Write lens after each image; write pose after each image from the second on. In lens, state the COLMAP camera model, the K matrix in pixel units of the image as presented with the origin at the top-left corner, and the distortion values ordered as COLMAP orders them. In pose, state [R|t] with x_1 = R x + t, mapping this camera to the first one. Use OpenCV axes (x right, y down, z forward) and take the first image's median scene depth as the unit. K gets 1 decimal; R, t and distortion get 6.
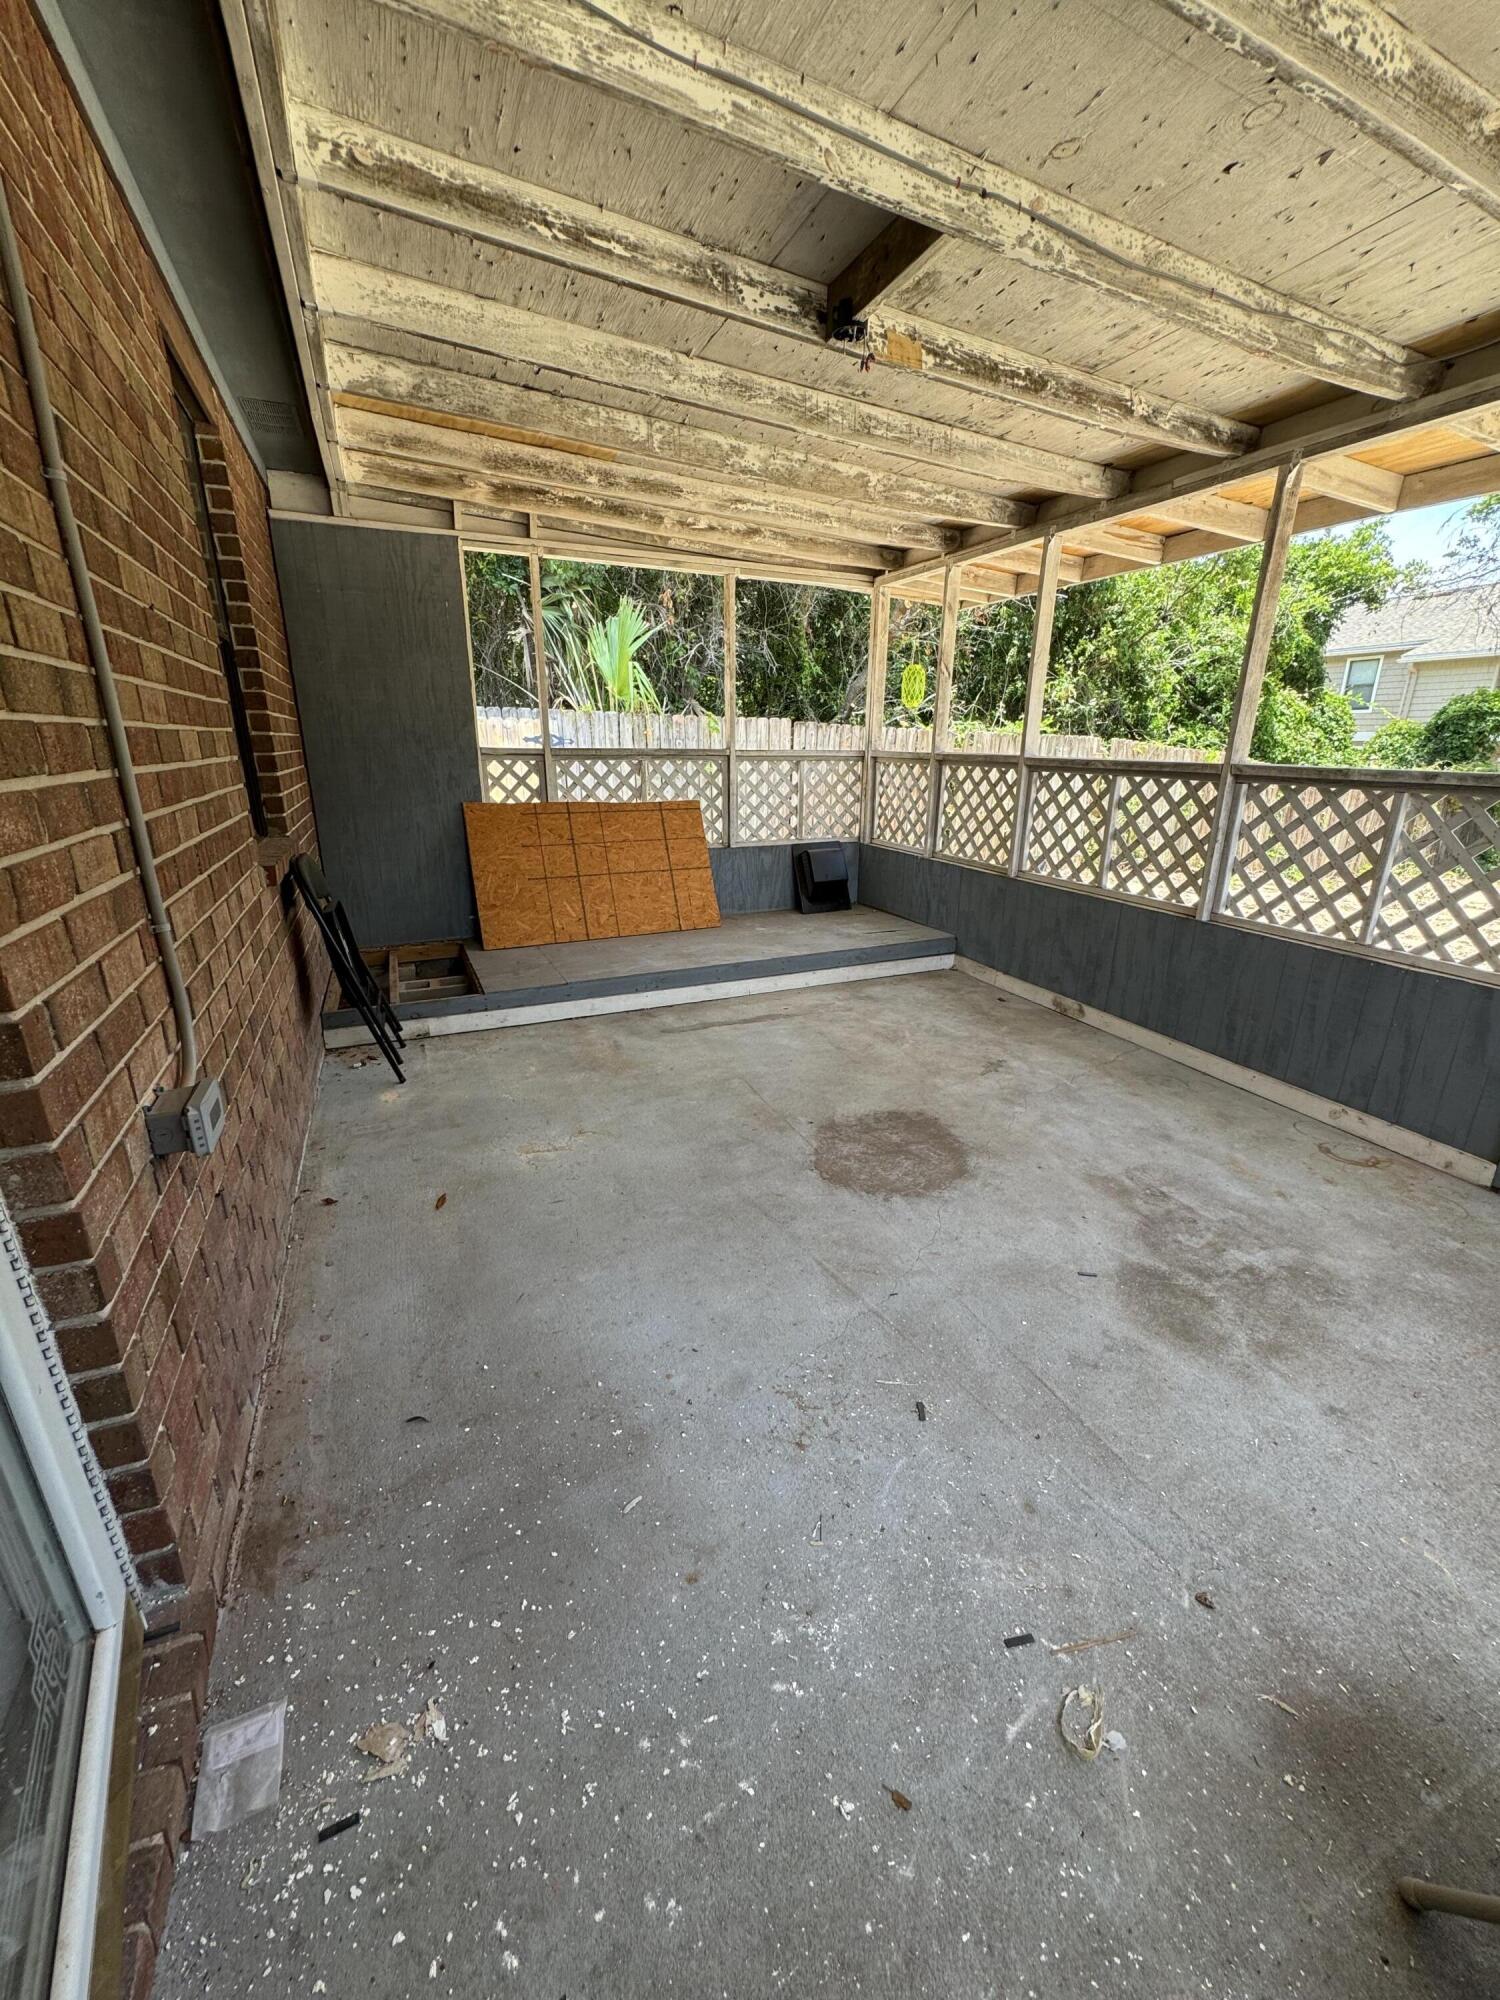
lens RADIAL K [[801.8, 0, 748.1], [0, 801.8, 1003.4], [0, 0, 1]] dist [-0.007875, 0.002601]
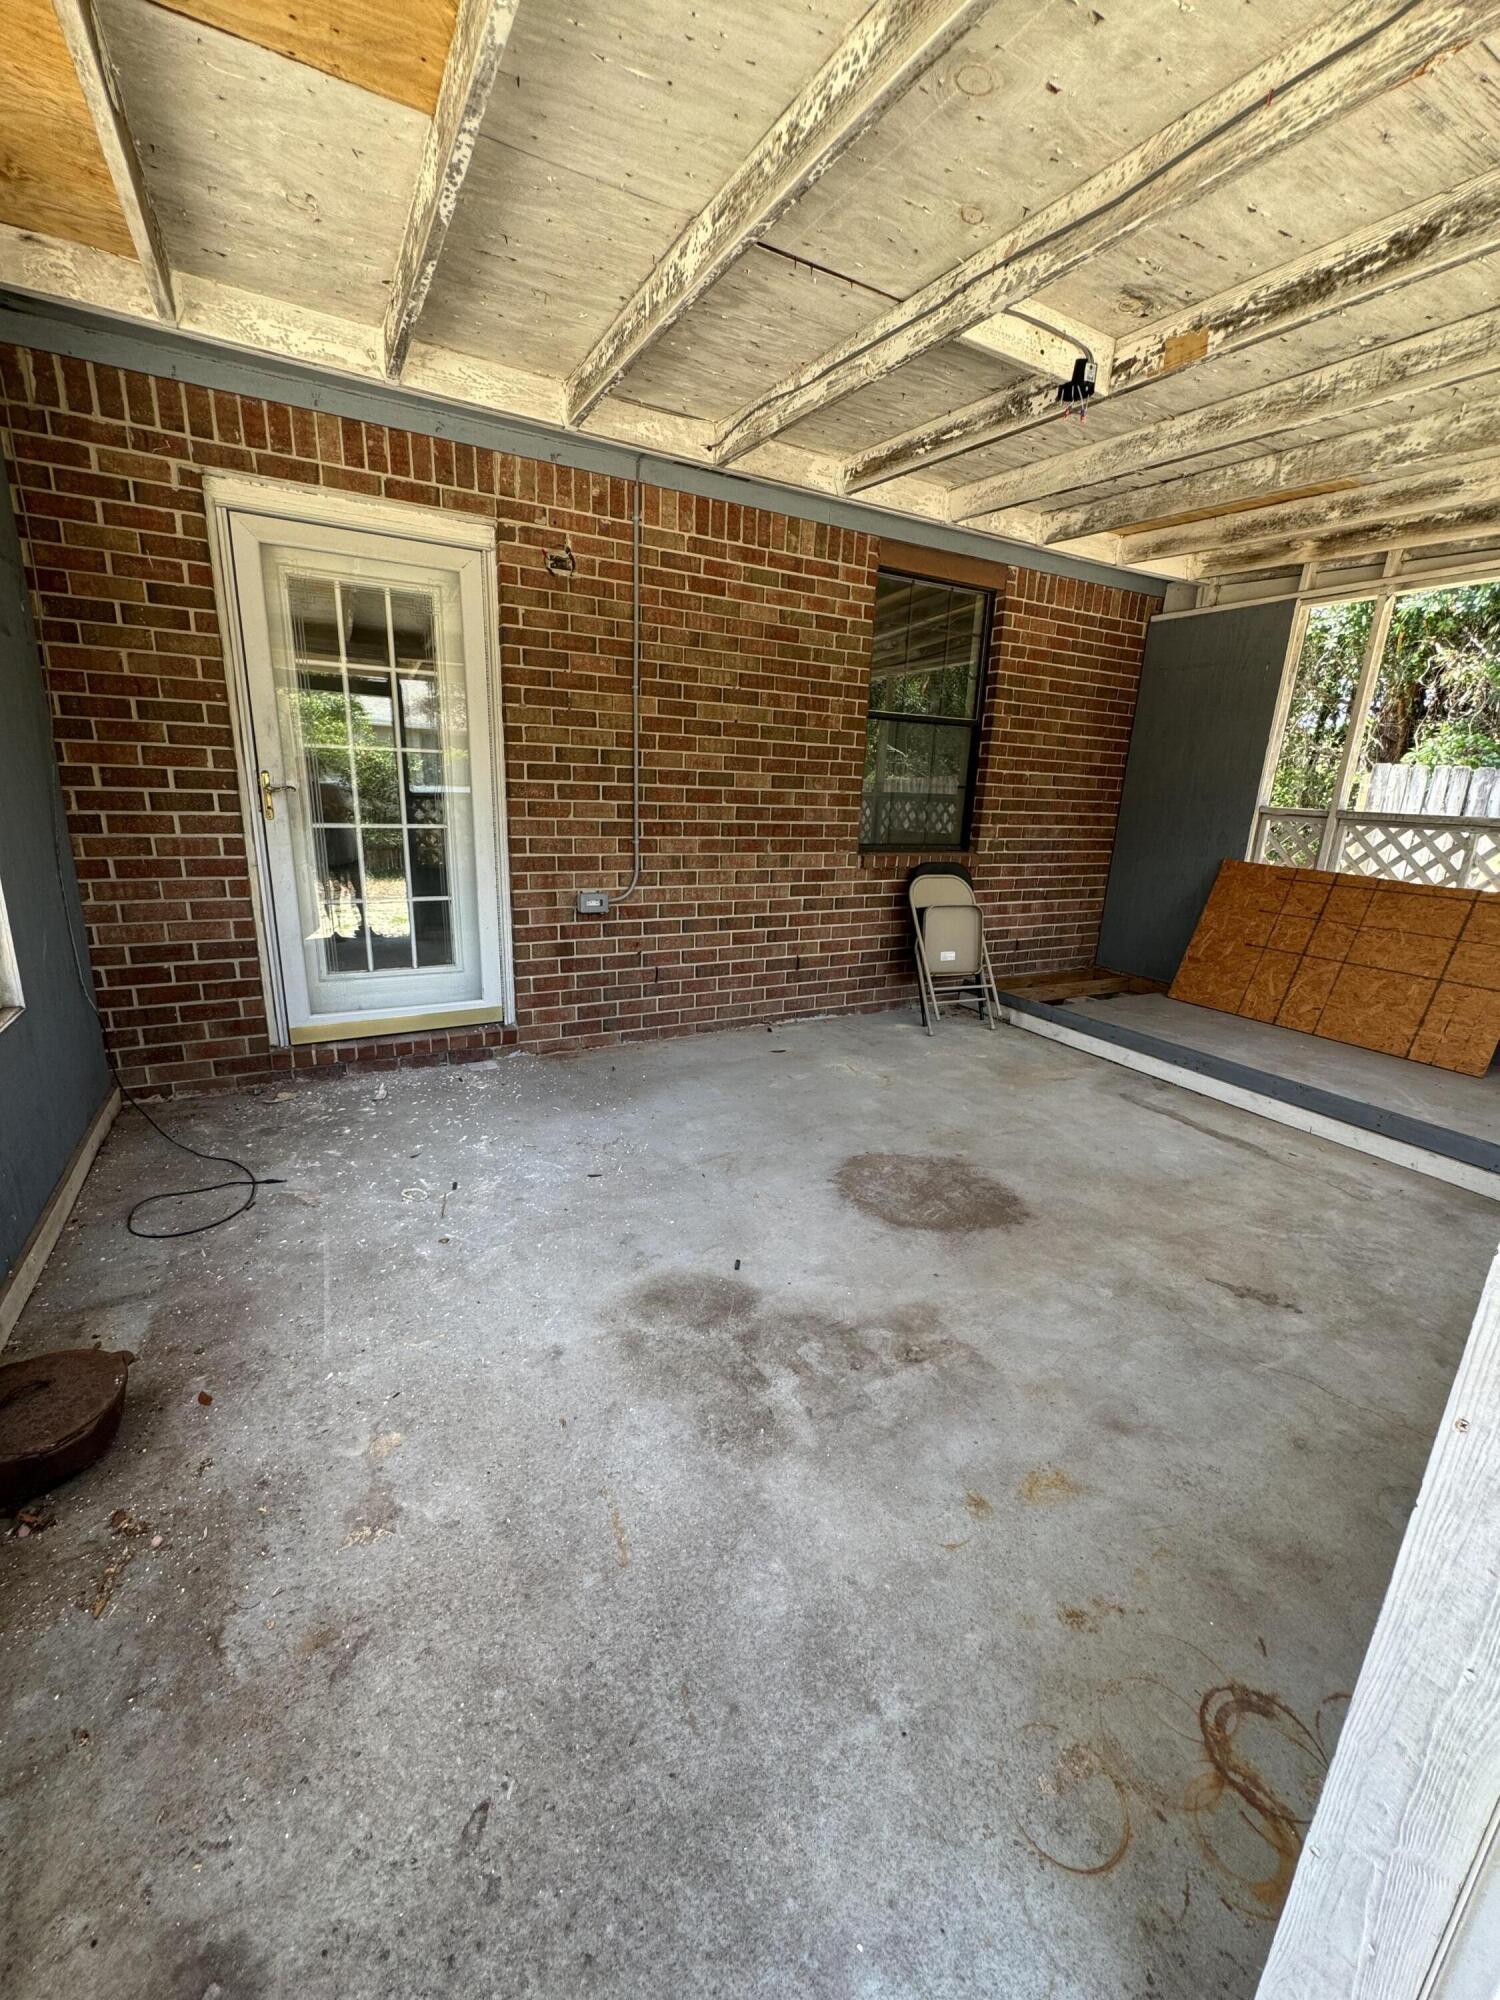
lens RADIAL K [[801.8, 0, 746.9], [0, 801.8, 1002.3], [0, 0, 1]] dist [-0.007875, 0.002601]
pose [[0.072155, 0.262034, -0.962357, 0.916955], [-0.346965, 0.911203, 0.222091, -0.148694], [0.935099, 0.317879, 0.156664, 0.495005]]
